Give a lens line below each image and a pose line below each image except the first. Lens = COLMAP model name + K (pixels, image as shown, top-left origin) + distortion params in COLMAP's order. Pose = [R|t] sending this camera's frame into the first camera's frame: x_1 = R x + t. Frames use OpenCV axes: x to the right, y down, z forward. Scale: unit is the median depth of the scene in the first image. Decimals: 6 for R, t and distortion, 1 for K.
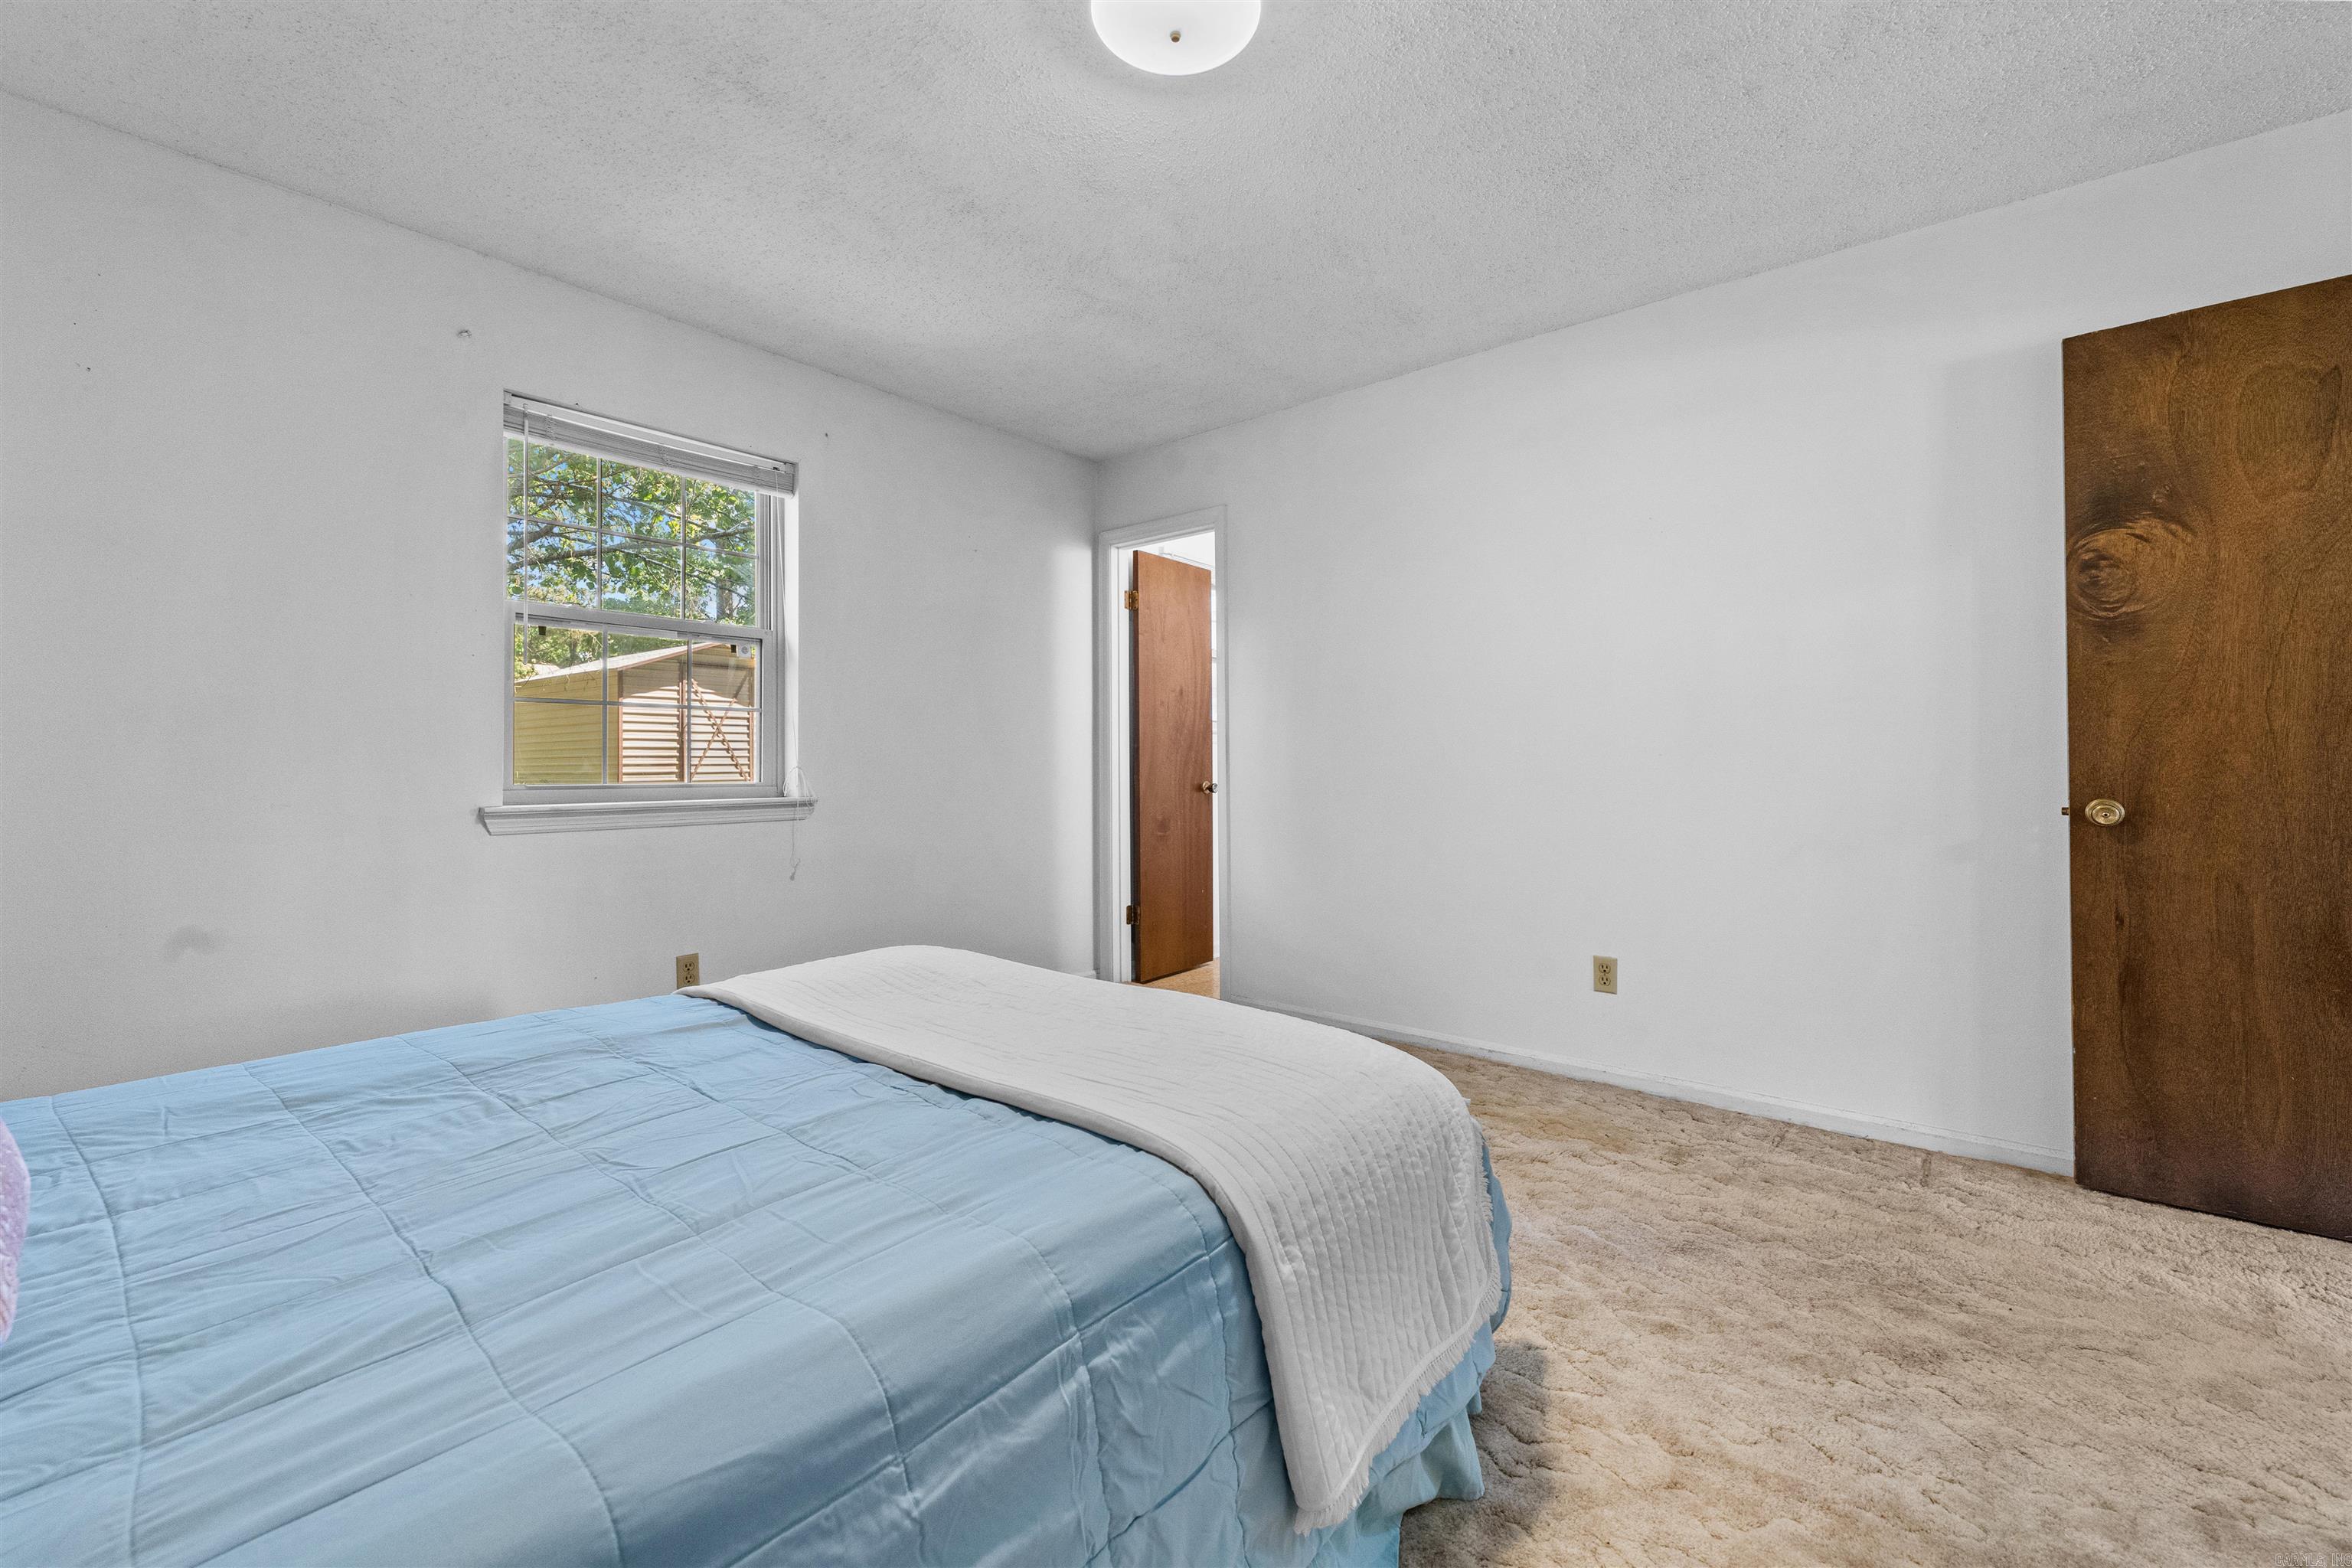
lens RADIAL K [[954.1, 0, 1154.9], [0, 954.1, 766.3], [0, 0, 1]] dist [0.000882, -0.000853]
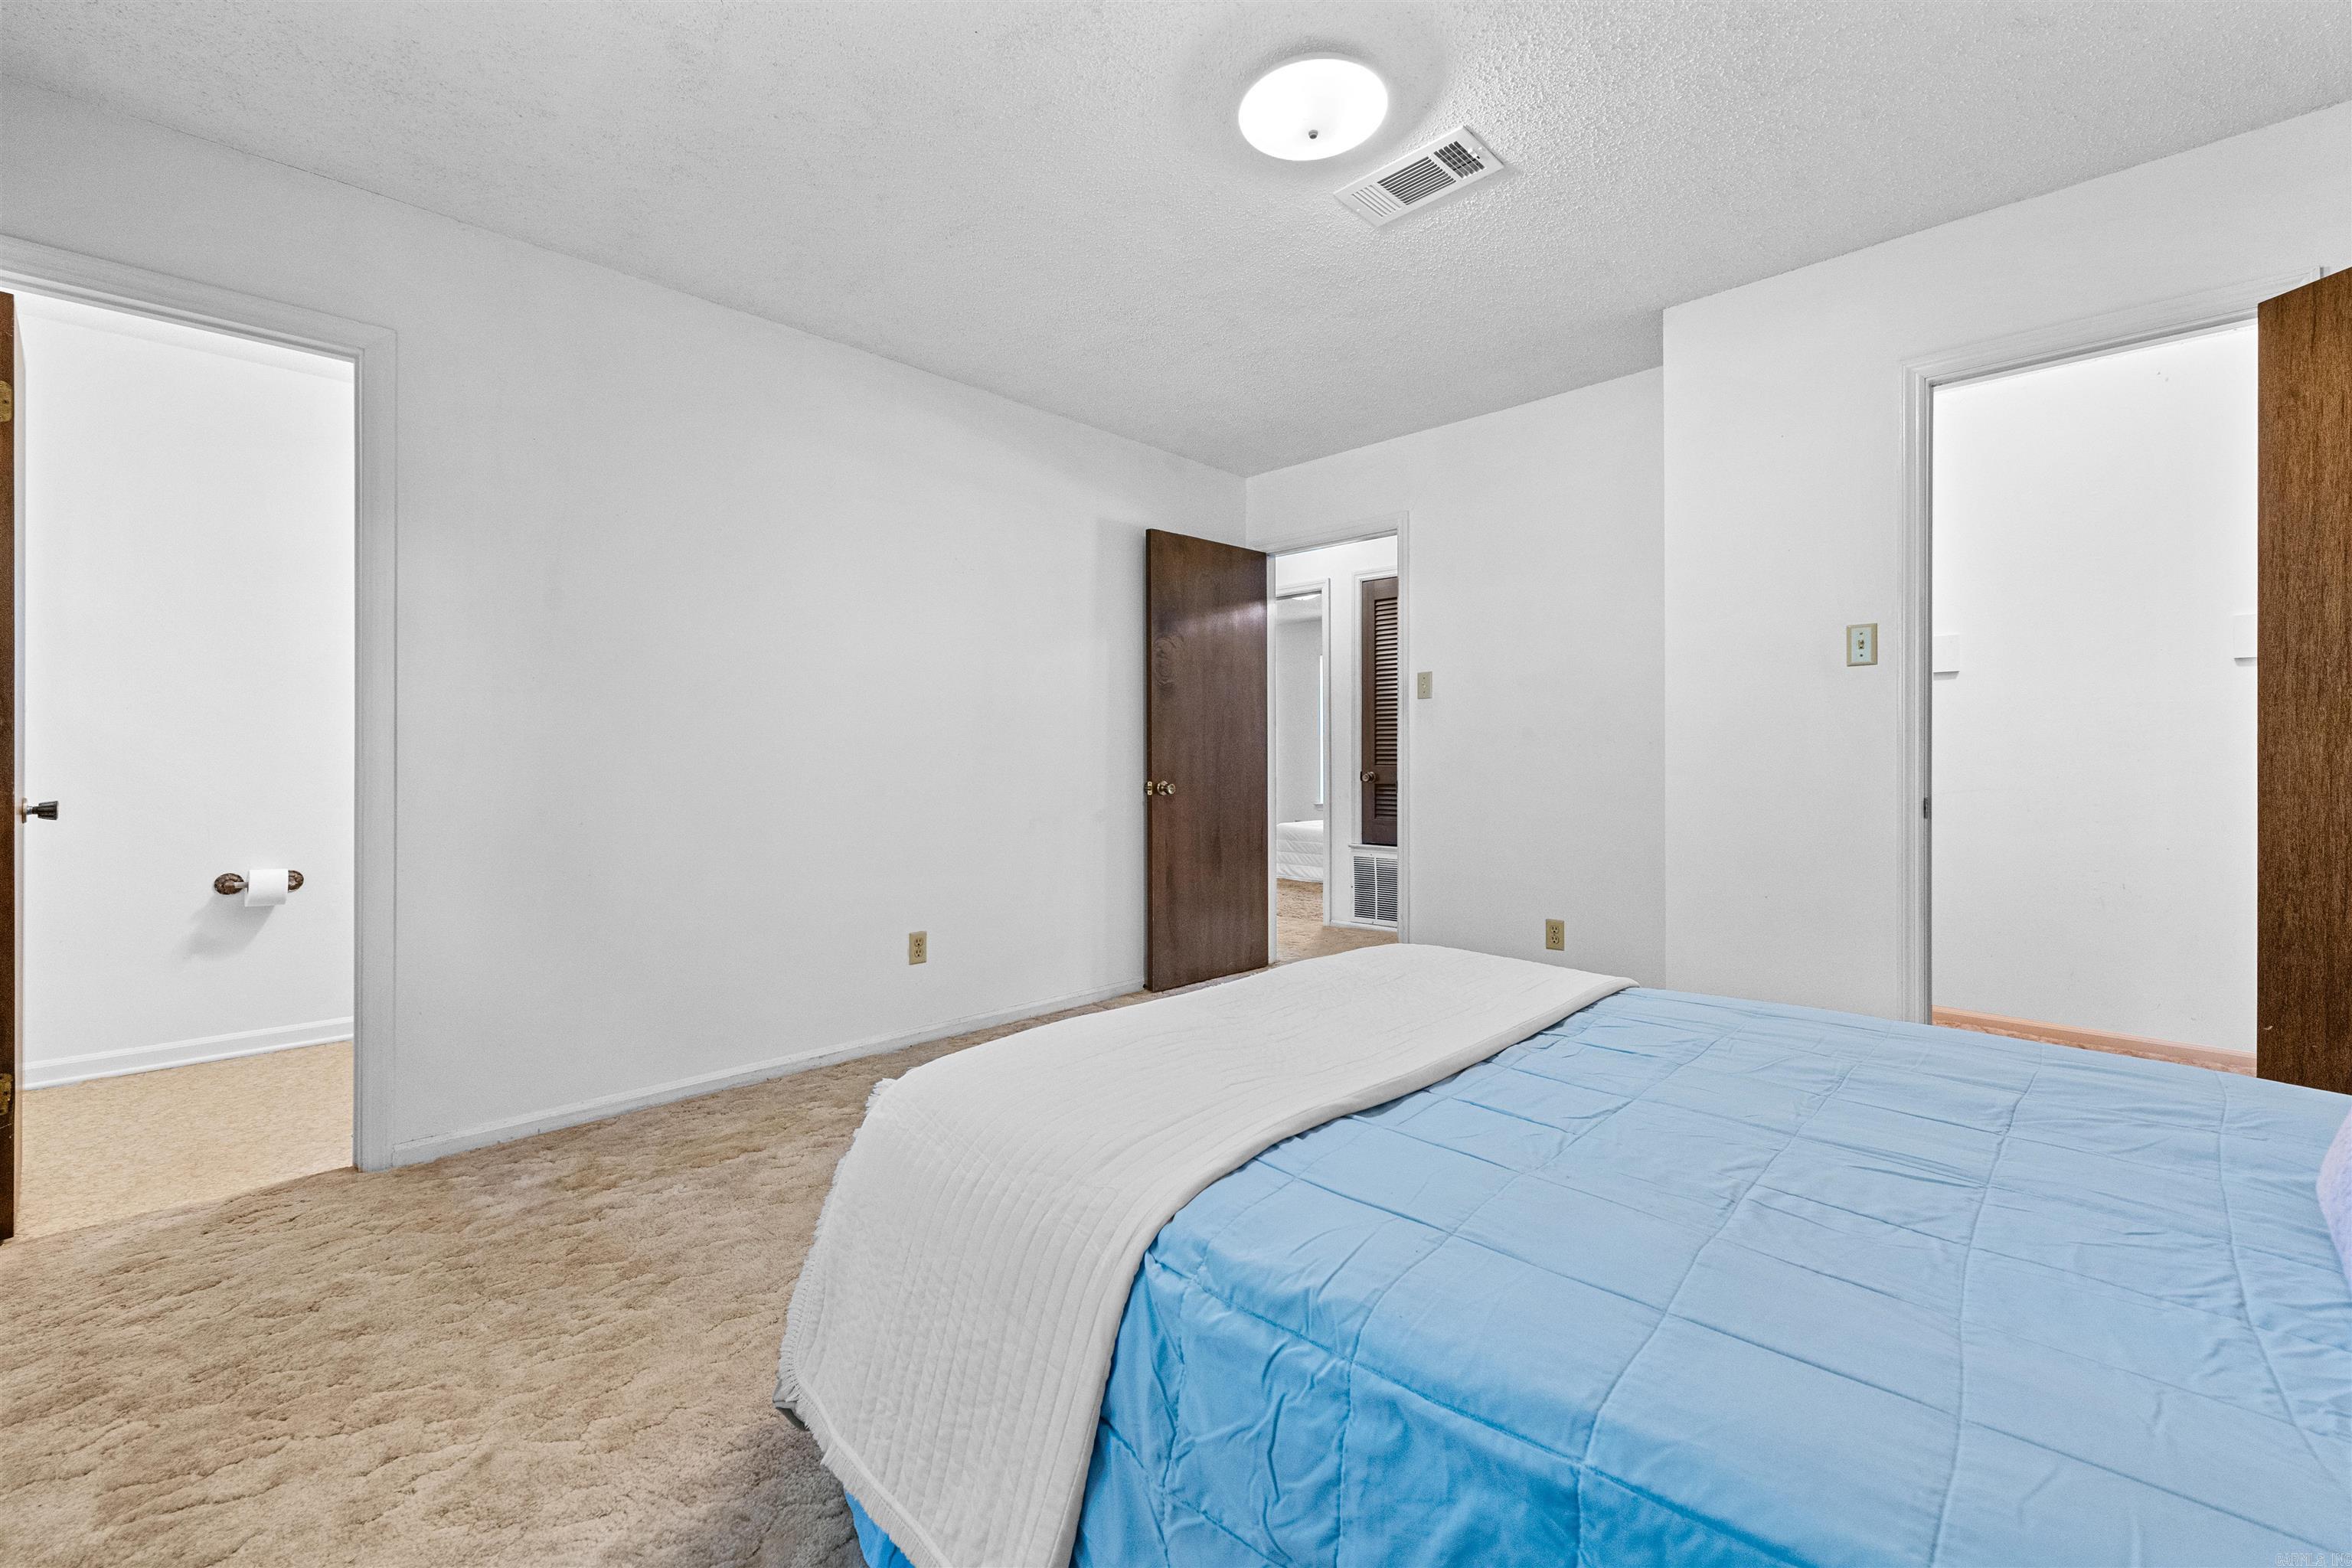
lens RADIAL K [[954.1, 0, 1158.2], [0, 954.1, 763.1], [0, 0, 1]] dist [0.000882, -0.000853]
pose [[0.073272, -0.006334, 0.997292, -0.865601], [0.003865, 0.999974, 0.006067, -0.010642], [-0.997305, 0.003410, 0.073294, 0.850517]]
